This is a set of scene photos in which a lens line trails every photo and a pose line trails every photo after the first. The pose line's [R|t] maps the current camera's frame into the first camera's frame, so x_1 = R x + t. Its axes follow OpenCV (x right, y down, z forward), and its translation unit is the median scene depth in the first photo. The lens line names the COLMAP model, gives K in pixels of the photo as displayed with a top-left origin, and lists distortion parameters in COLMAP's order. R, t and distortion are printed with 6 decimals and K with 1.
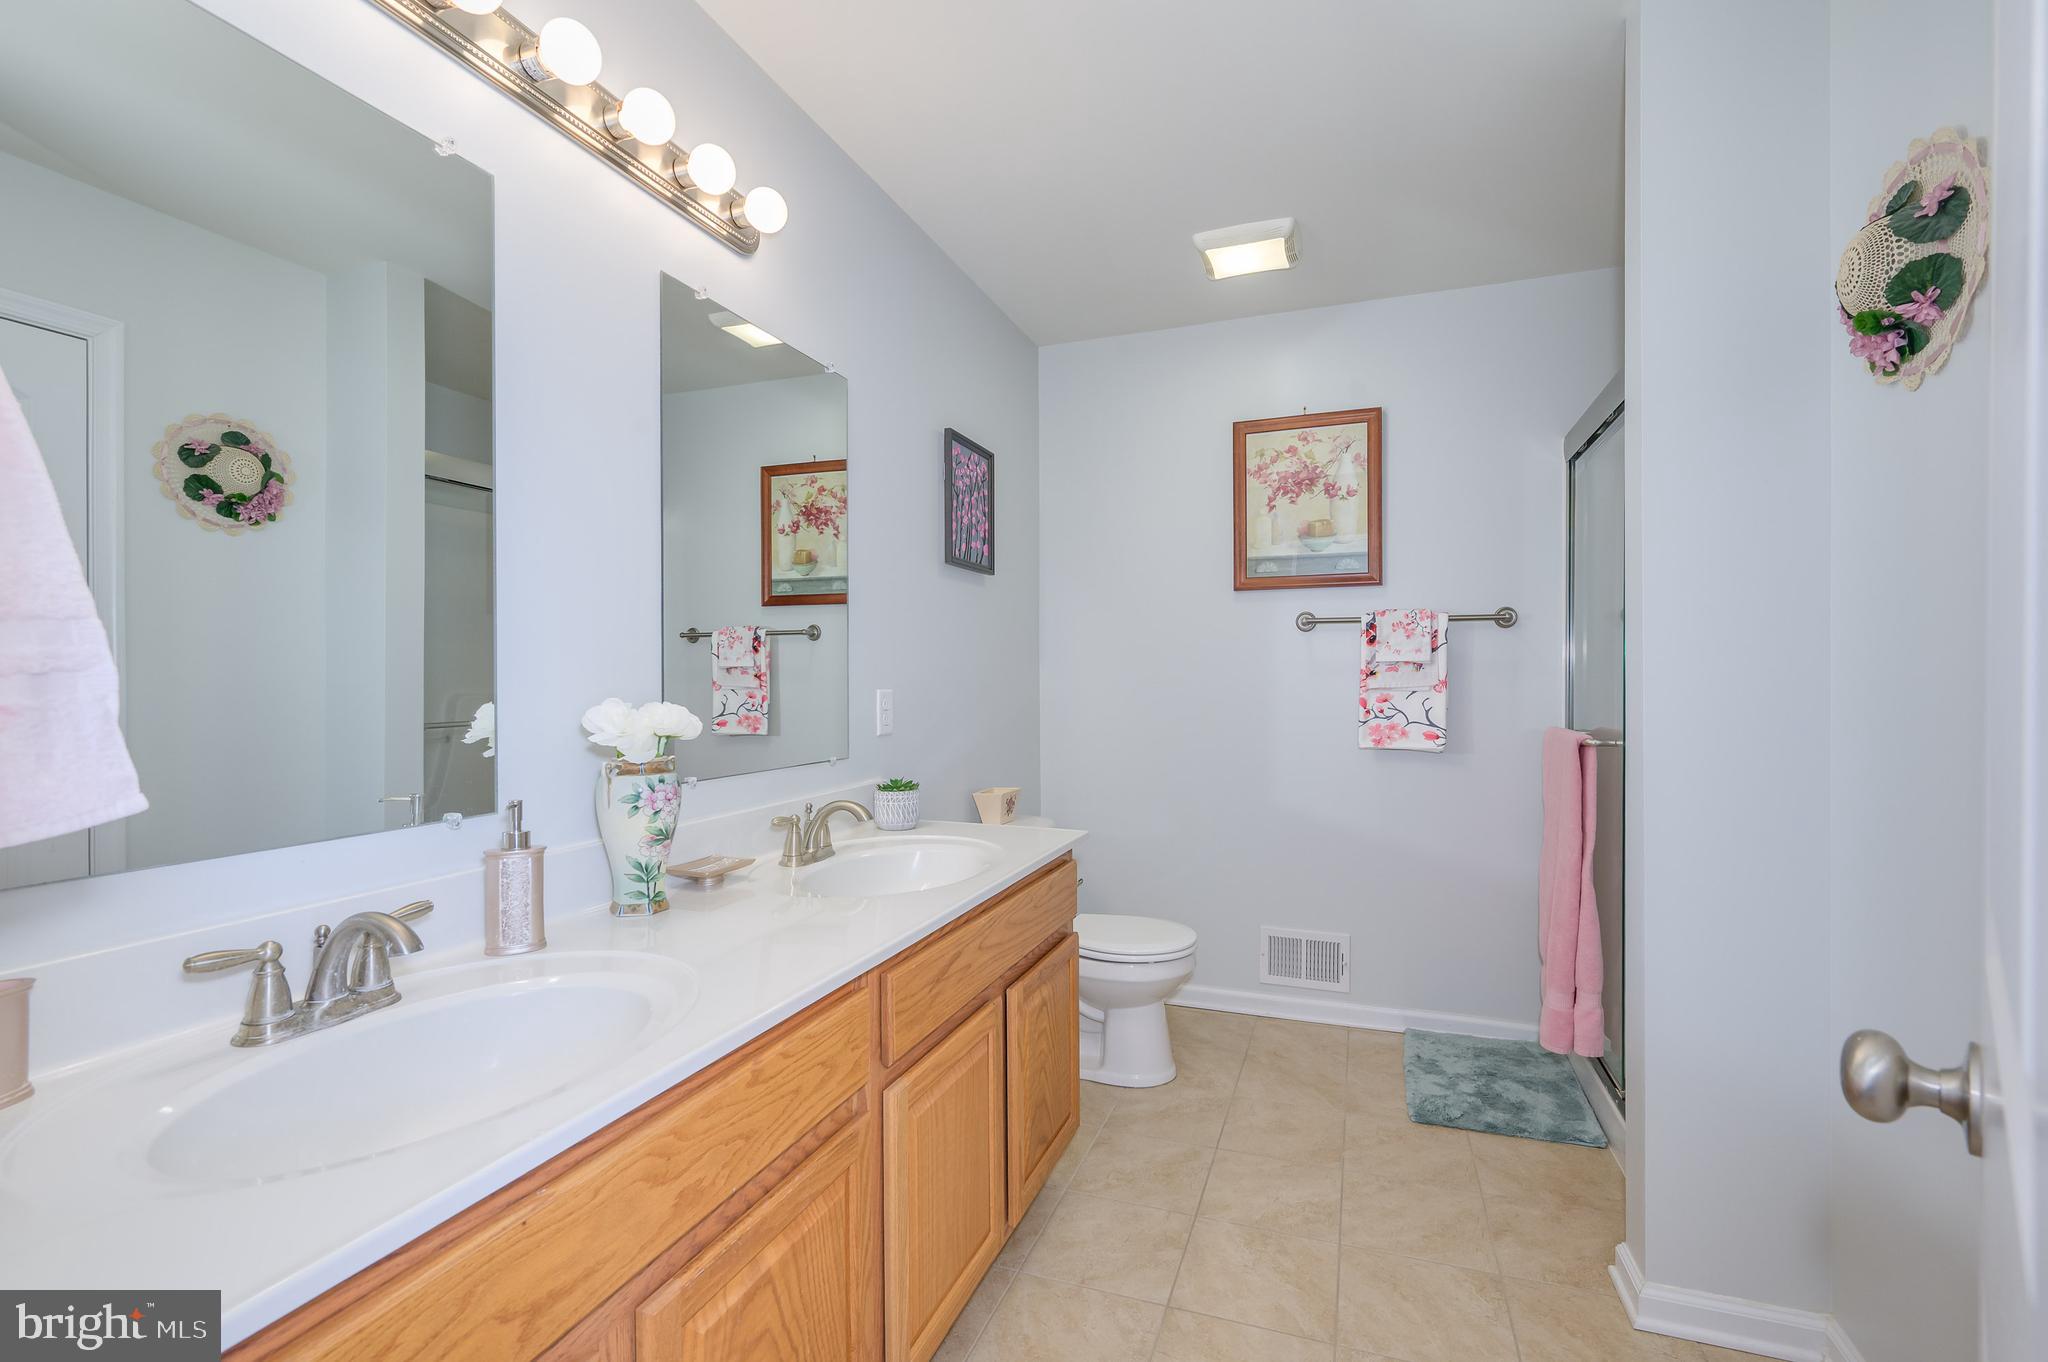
lens RADIAL K [[890.2, 0, 1029.2], [0, 890.2, 681.1], [0, 0, 1]] dist [-0.000024, -0.000036]
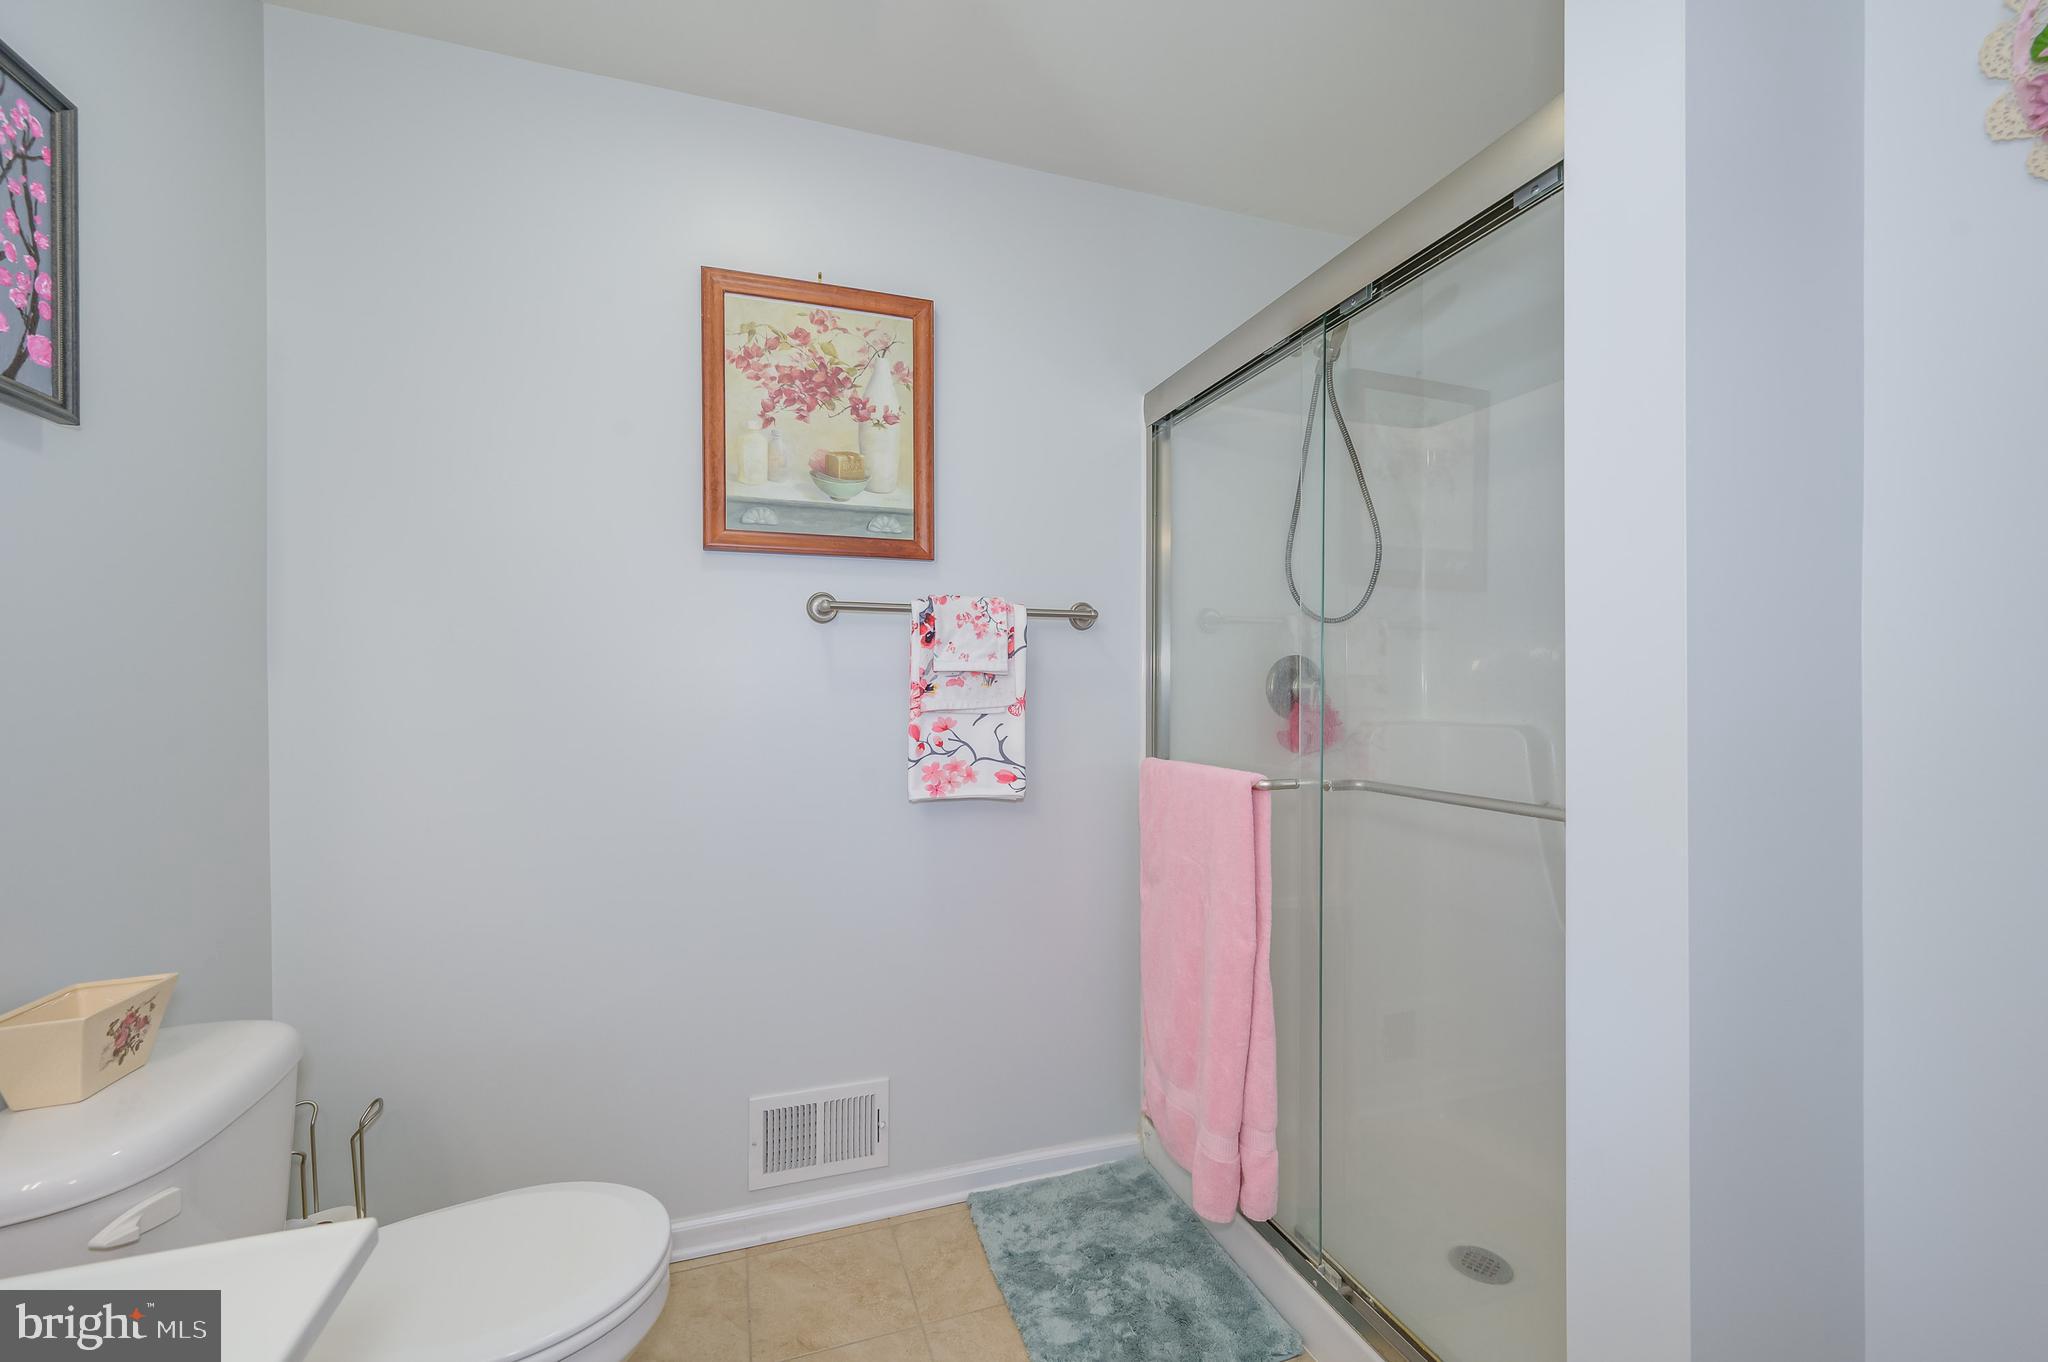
lens RADIAL K [[817.4, 0, 1034.7], [0, 817.4, 694.9], [0, 0, 1]] dist [-0.001605, -0.000112]
pose [[0.753527, -0.000809, 0.657416, 0.039621], [0.001796, 0.999998, -0.000827, -0.002923], [-0.657415, 0.001804, 0.753527, 0.470698]]
